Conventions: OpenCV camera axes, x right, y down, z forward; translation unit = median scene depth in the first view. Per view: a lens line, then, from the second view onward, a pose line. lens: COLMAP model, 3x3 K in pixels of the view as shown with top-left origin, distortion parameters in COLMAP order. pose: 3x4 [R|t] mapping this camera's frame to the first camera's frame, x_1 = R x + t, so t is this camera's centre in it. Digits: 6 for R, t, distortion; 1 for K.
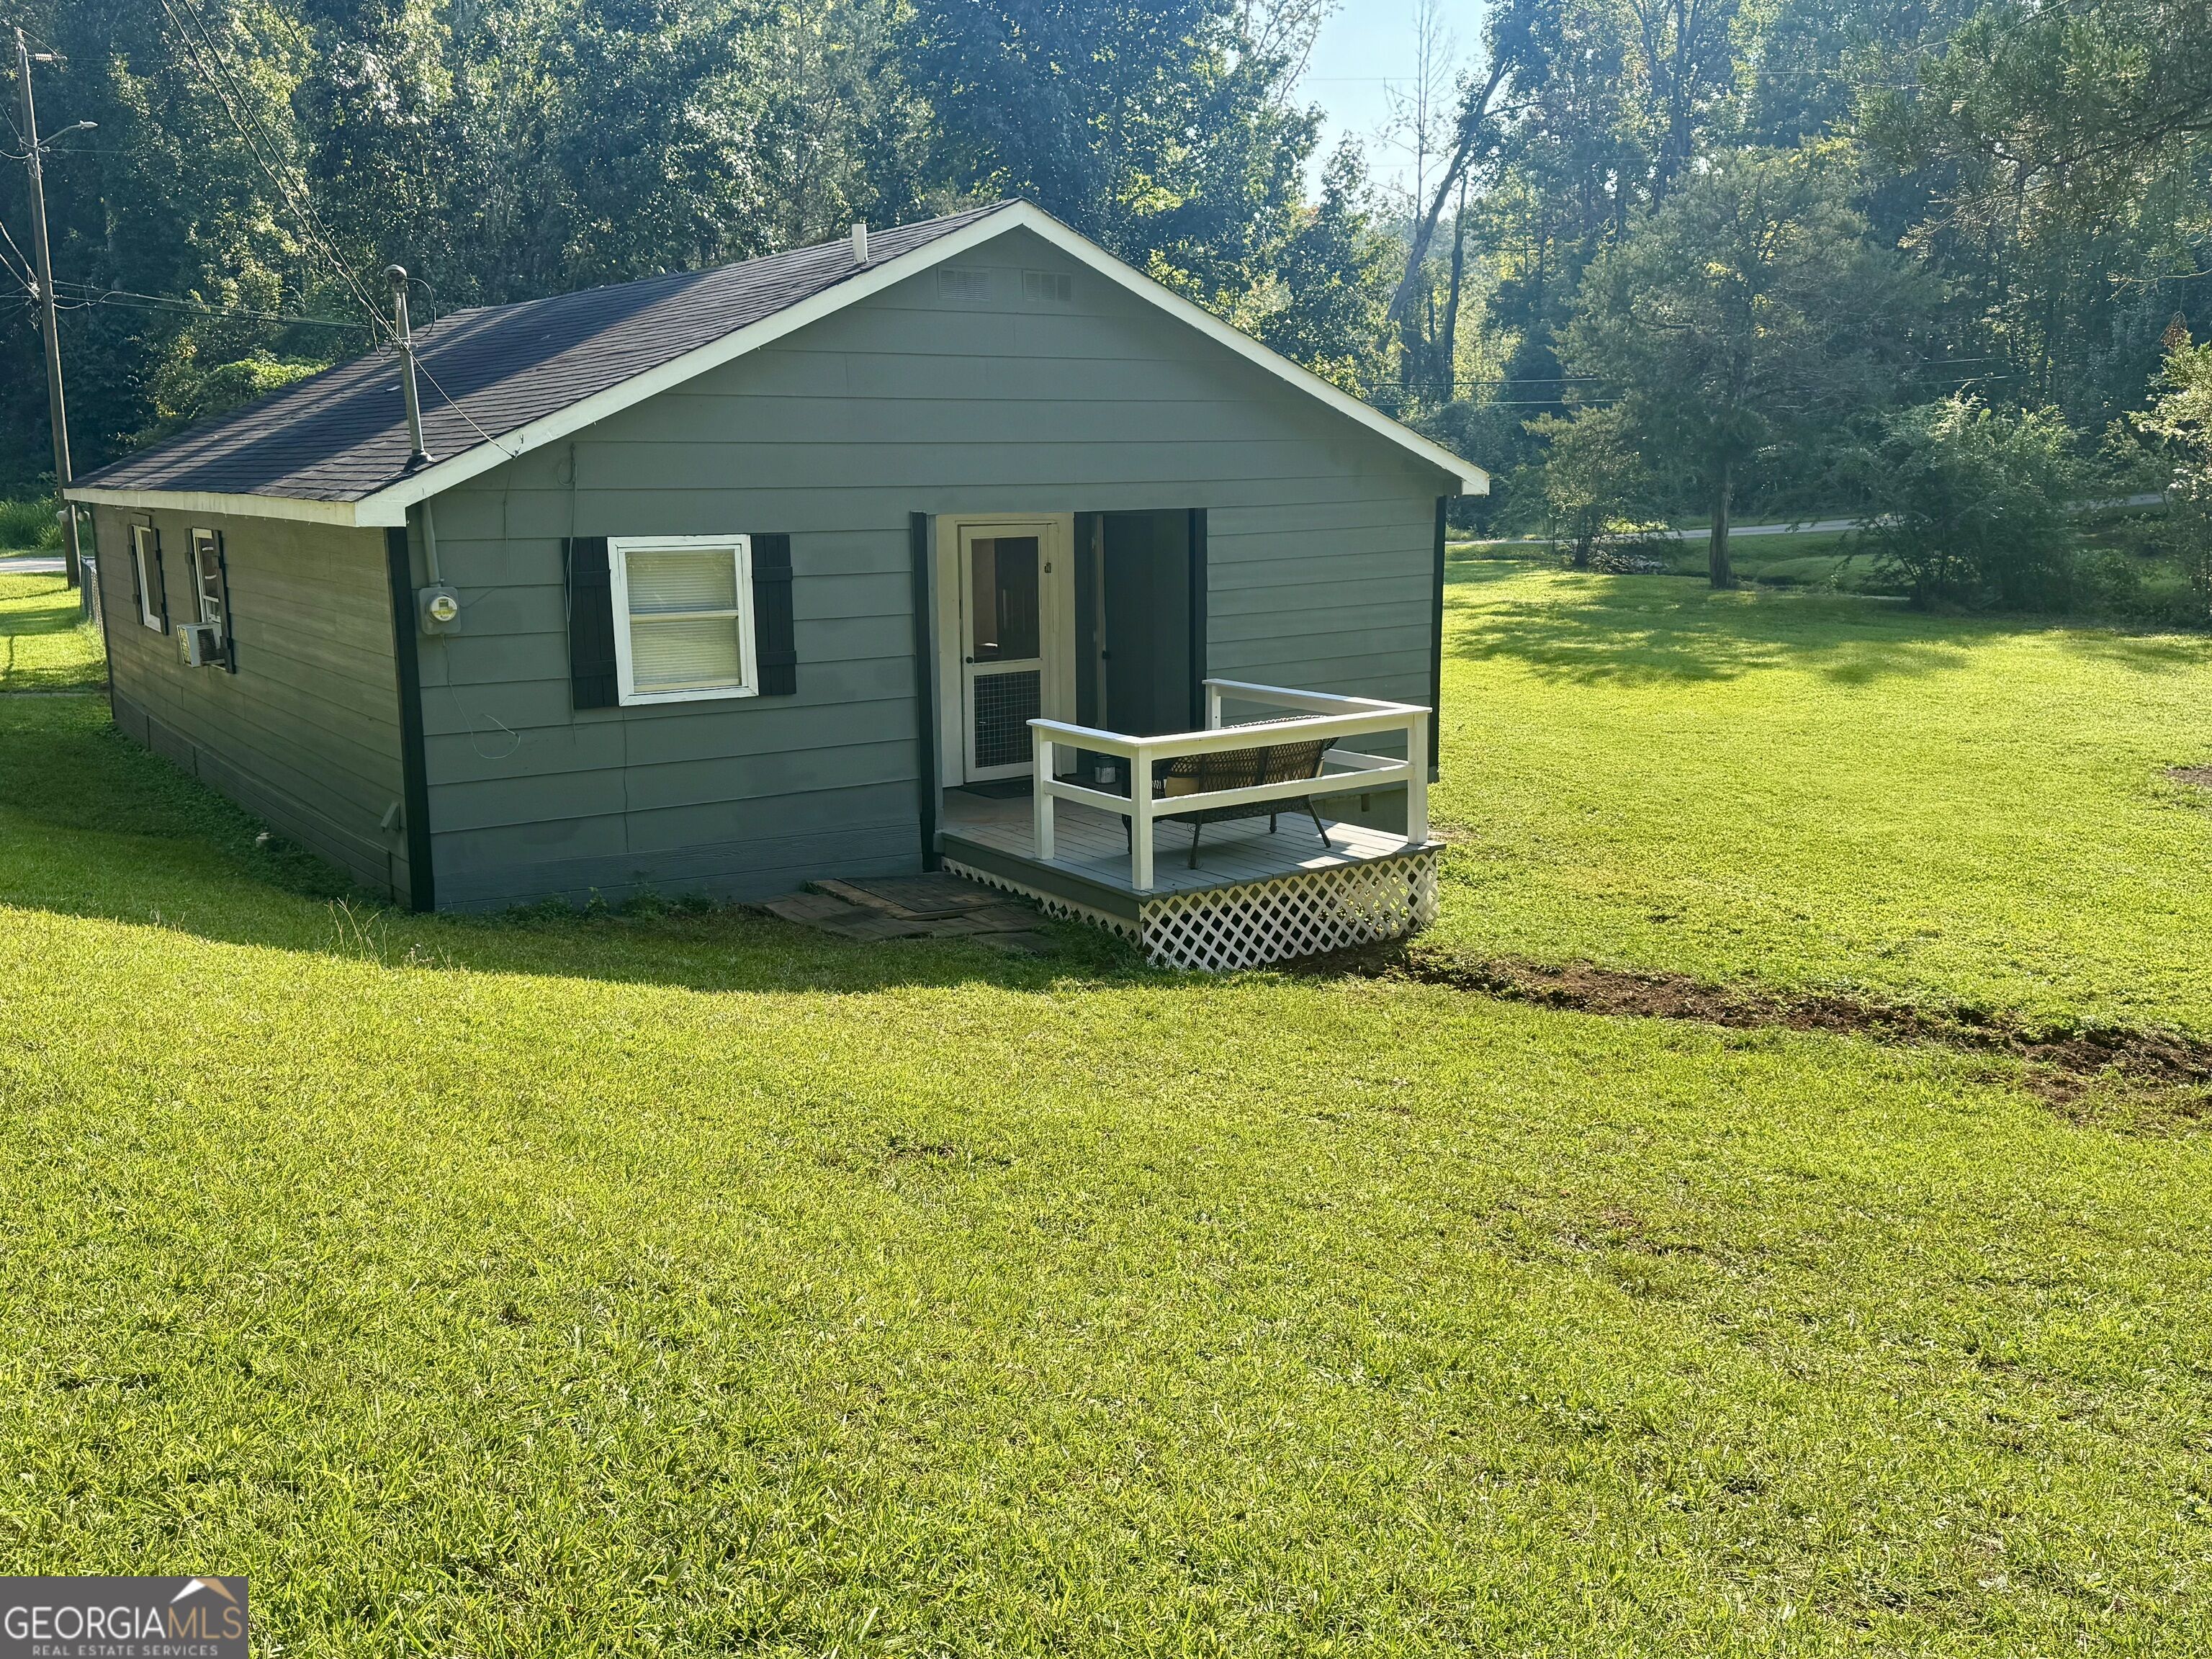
lens RADIAL K [[1906.2, 0, 1108.7], [0, 1906.2, 831.7], [0, 0, 1]] dist [0.014729, -0.021416]
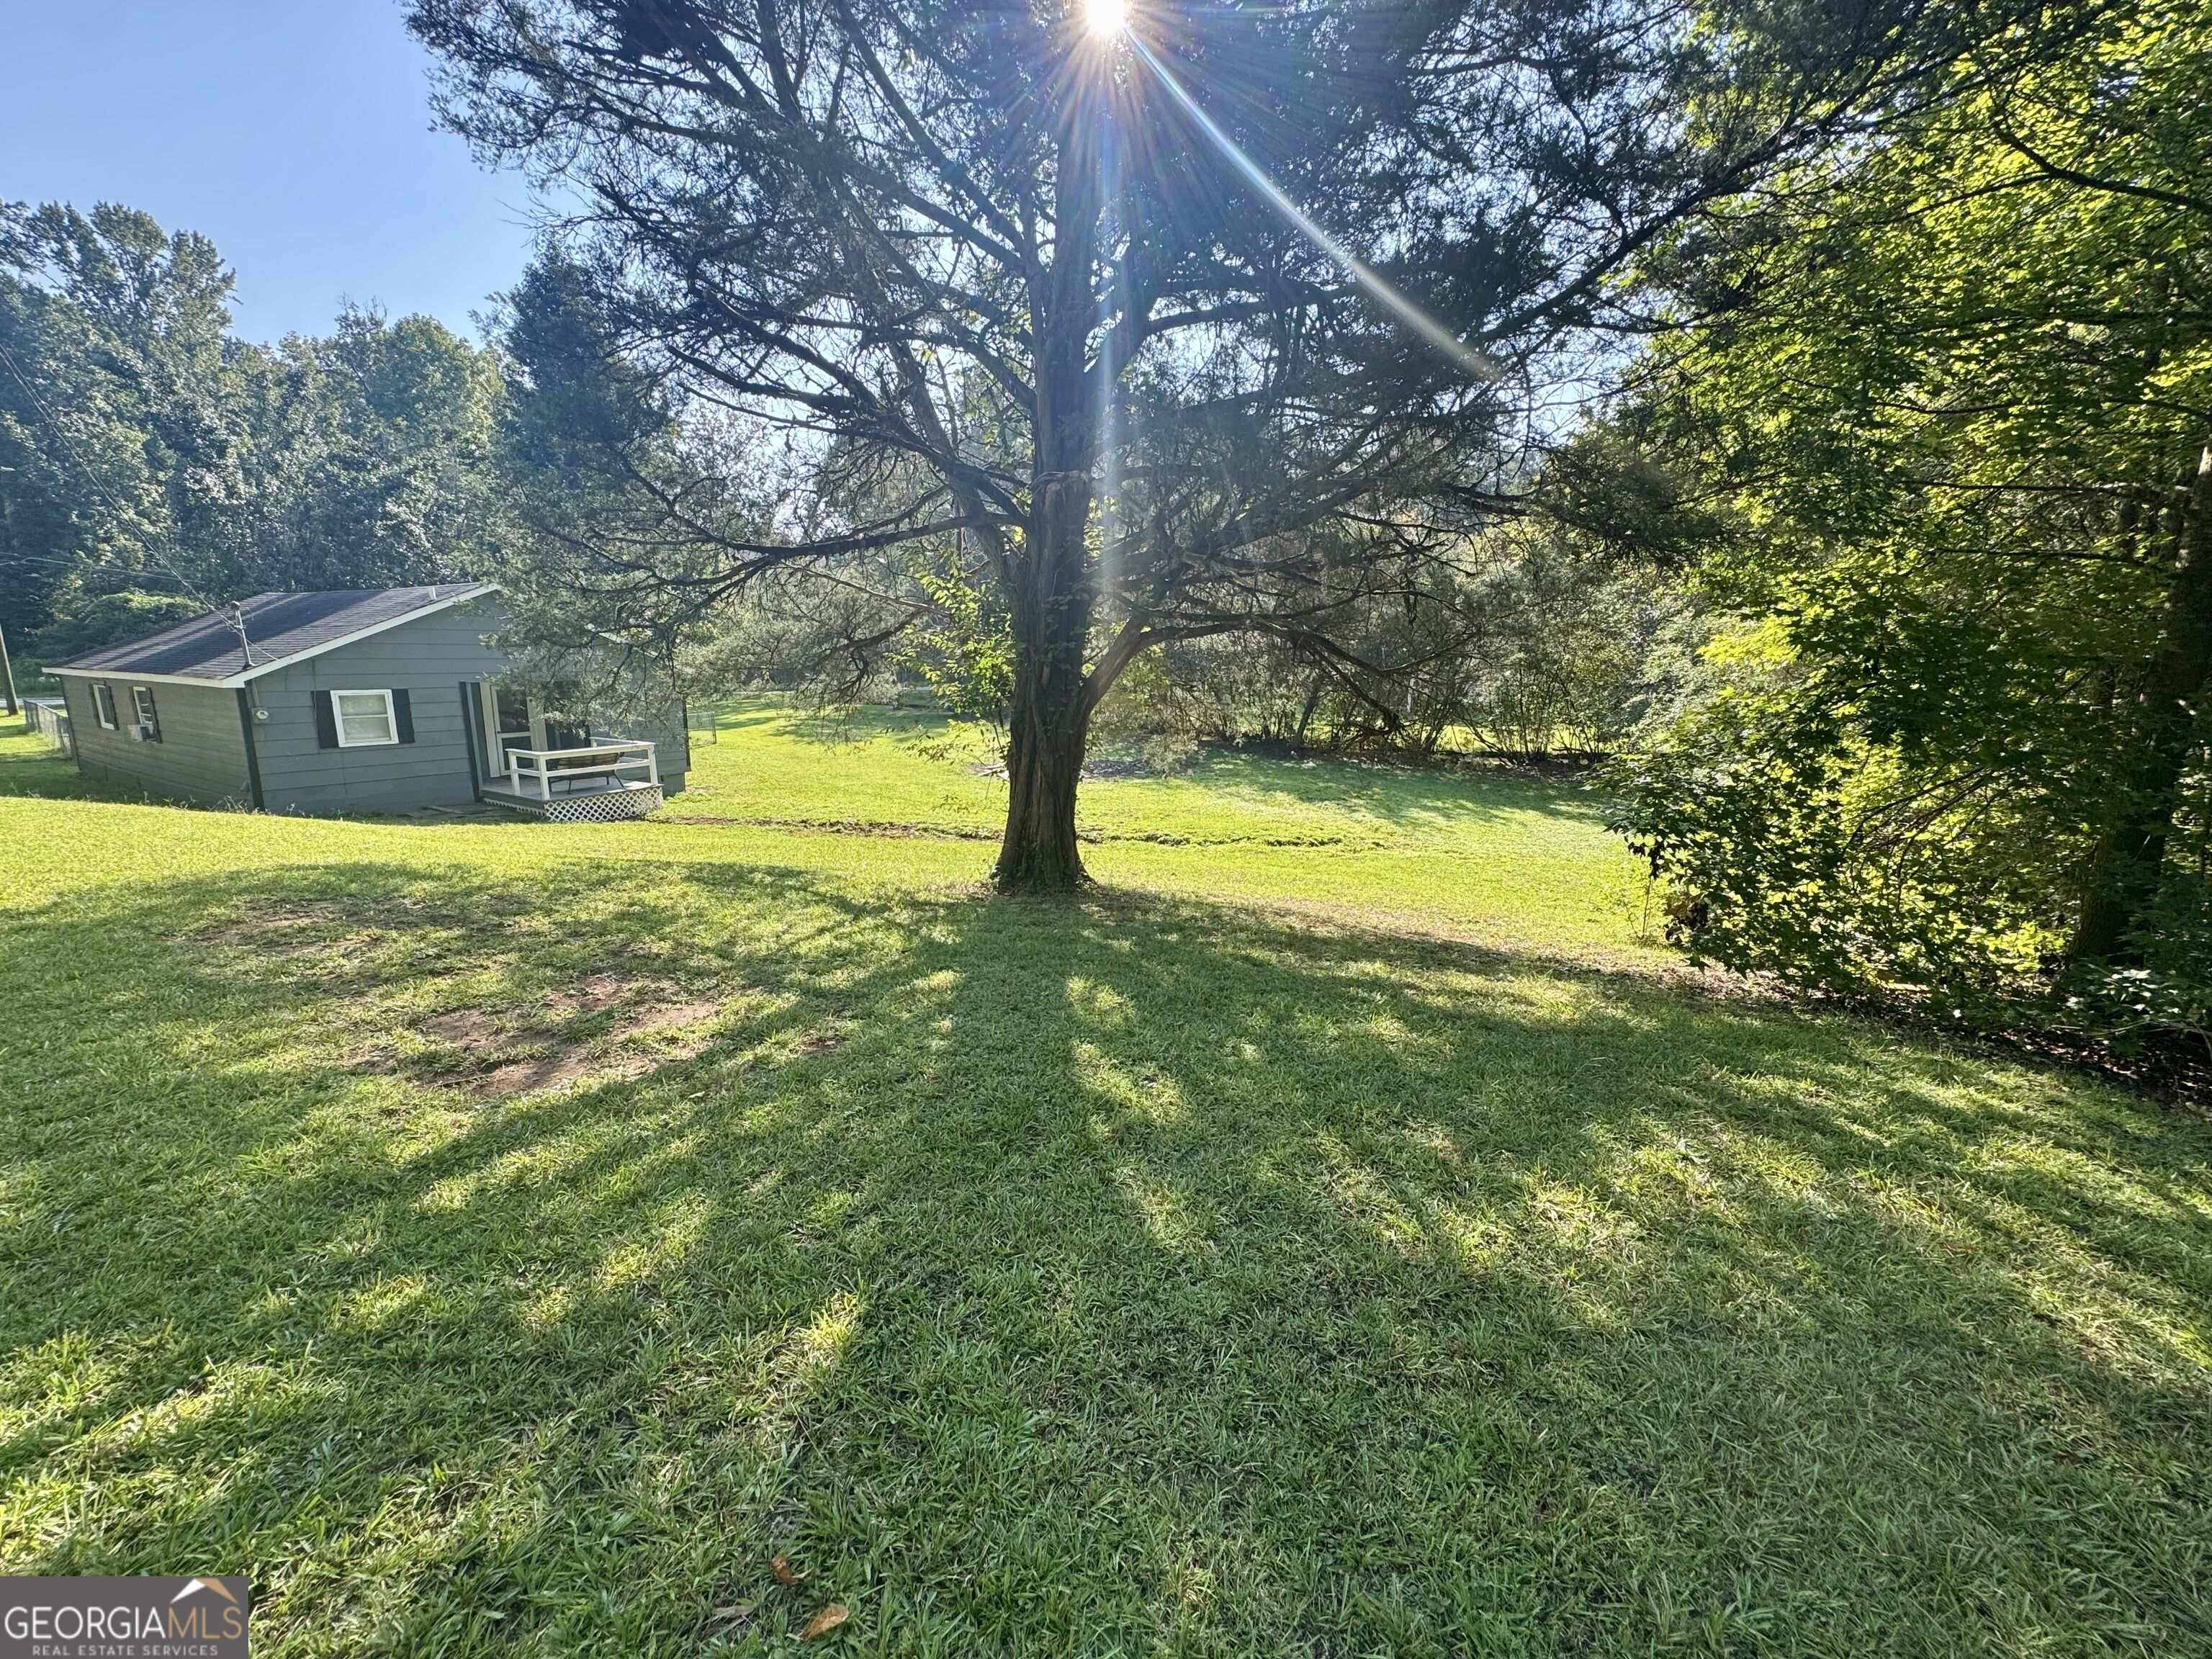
lens RADIAL K [[882.7, 0, 1101.9], [0, 882.7, 825.7], [0, 0, 1]] dist [-0.004579, 0.000763]
pose [[0.913180, -0.059710, 0.403158, 0.164206], [0.059419, 0.998145, 0.013243, 0.066796], [-0.403201, 0.011862, 0.915035, -0.452439]]
